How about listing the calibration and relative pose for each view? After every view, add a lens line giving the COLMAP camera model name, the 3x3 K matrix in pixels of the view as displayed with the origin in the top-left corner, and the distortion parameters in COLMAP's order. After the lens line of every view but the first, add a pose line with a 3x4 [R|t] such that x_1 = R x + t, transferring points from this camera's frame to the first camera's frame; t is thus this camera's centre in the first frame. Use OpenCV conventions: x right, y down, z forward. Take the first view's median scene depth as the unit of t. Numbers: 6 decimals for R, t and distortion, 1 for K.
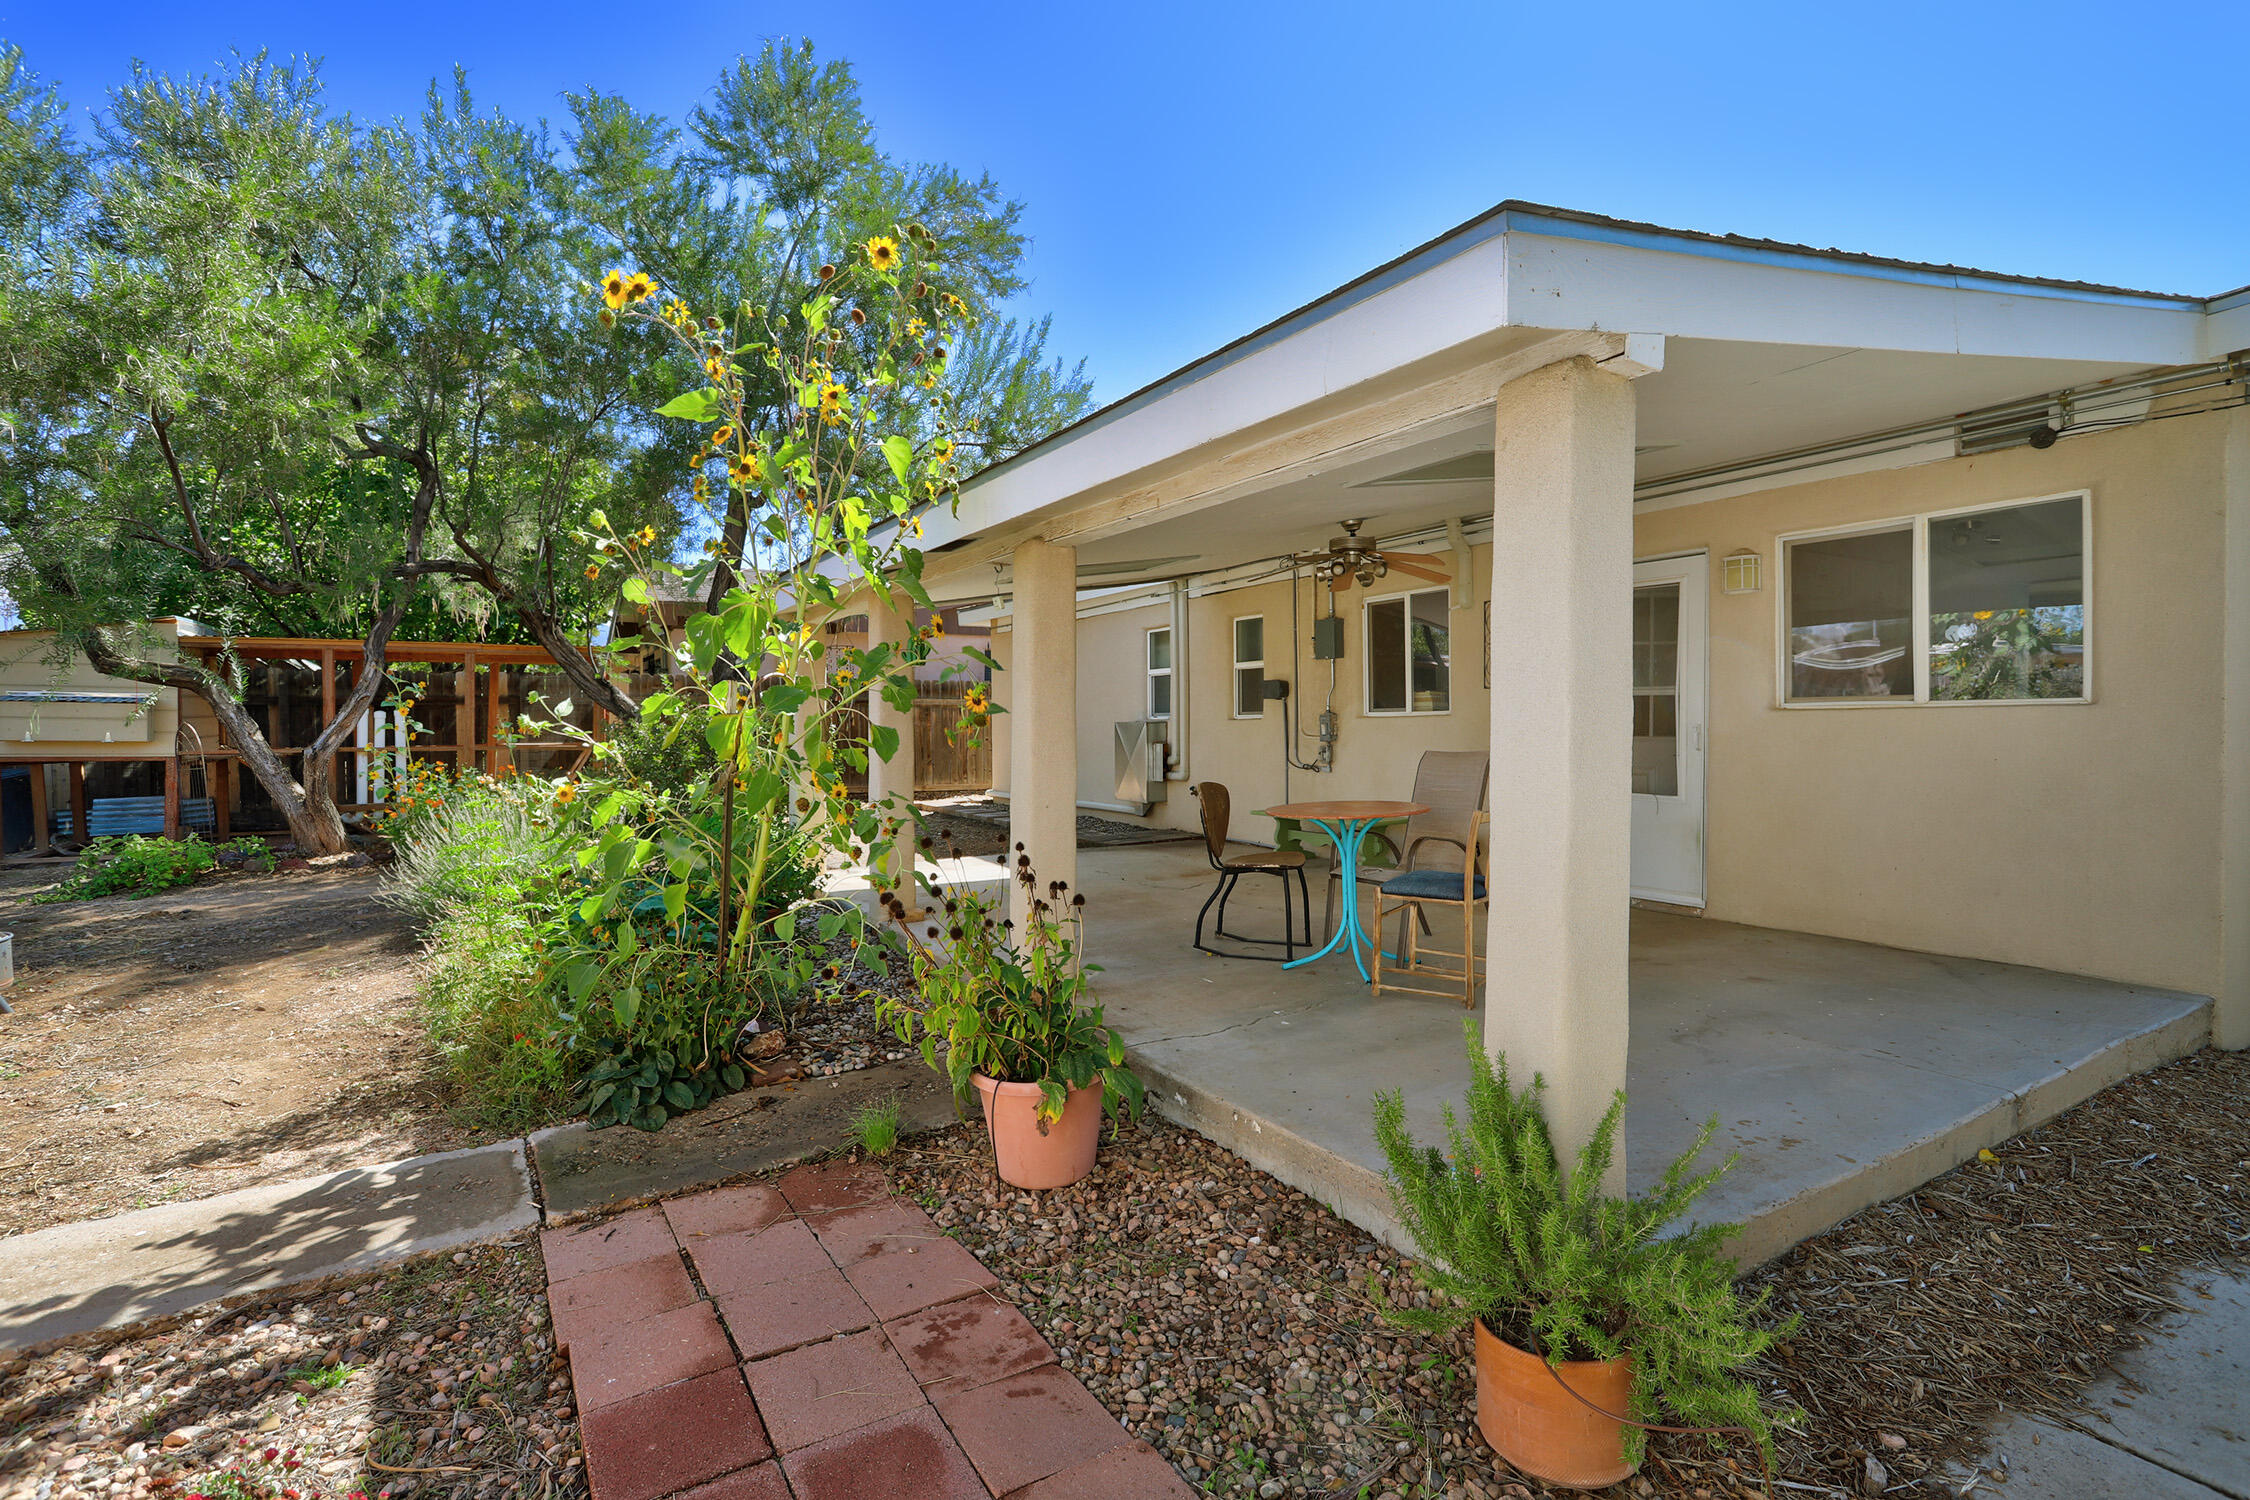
lens RADIAL K [[1044.7, 0, 1121.4], [0, 1044.7, 721.9], [0, 0, 1]] dist [0.002912, 0.000642]
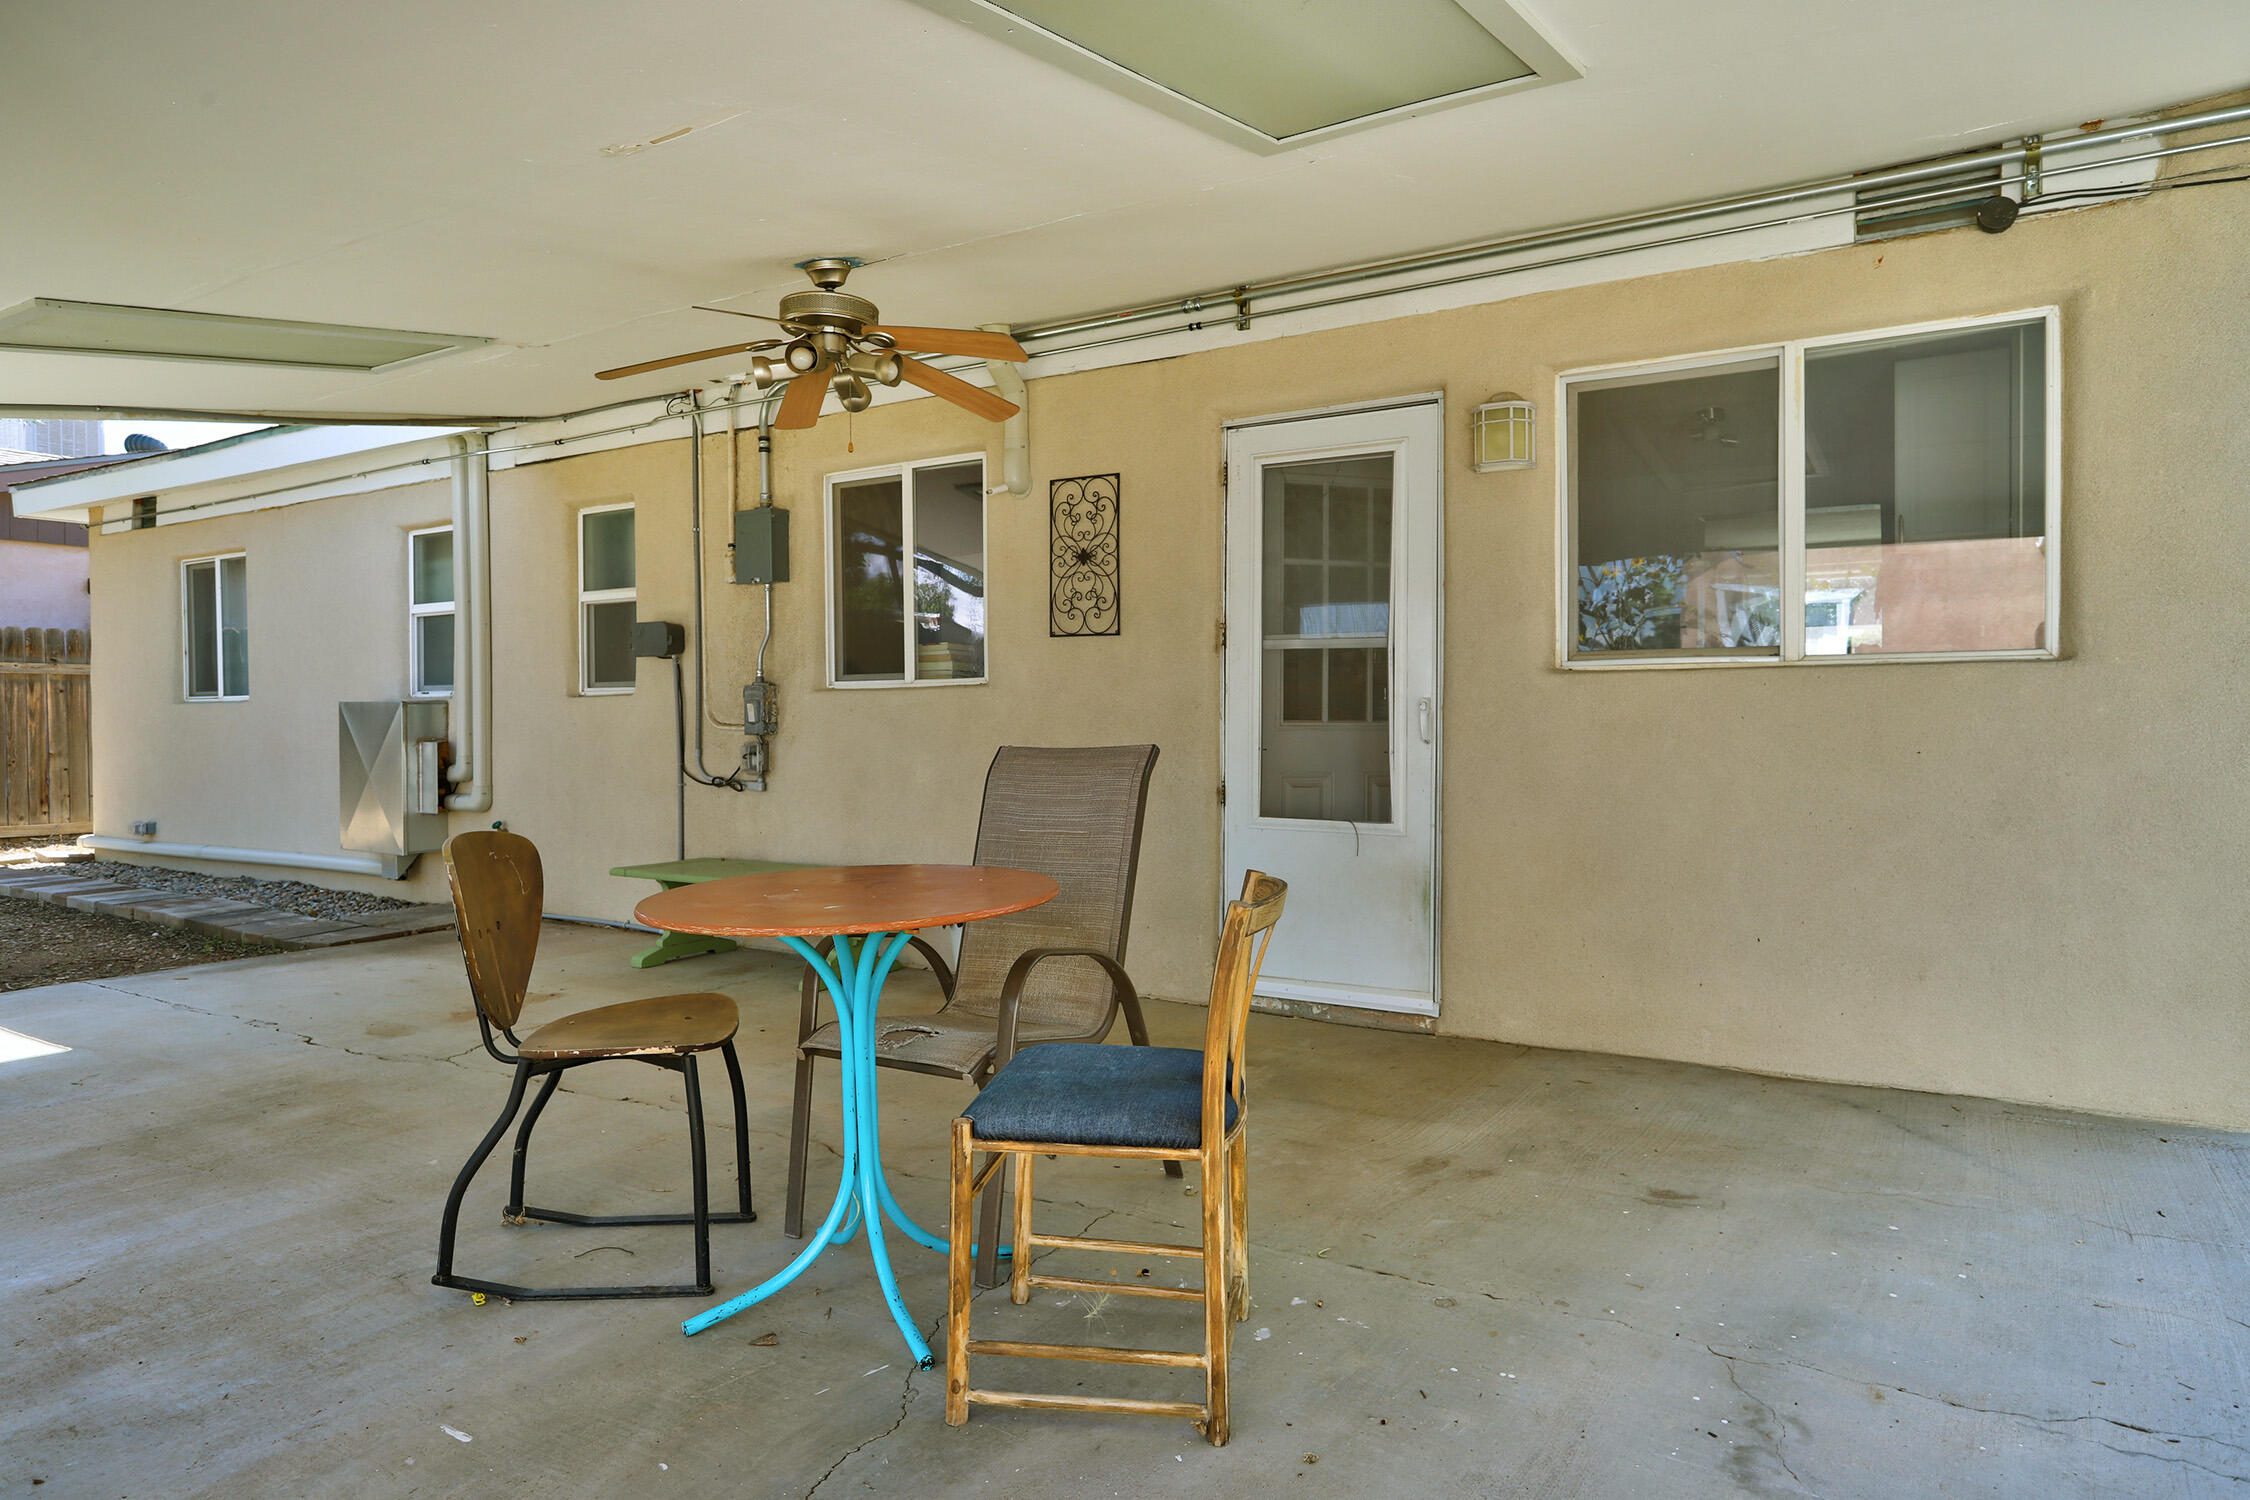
lens RADIAL K [[1395.9, 0, 1125.0], [0, 1395.9, 750.0], [0, 0, 1]] dist [-0.000904, 0.001017]
pose [[0.891701, -0.007257, 0.452567, 0.038787], [-0.003382, 0.999737, 0.022695, 0.009619], [-0.452613, -0.021768, 0.891441, 0.270519]]
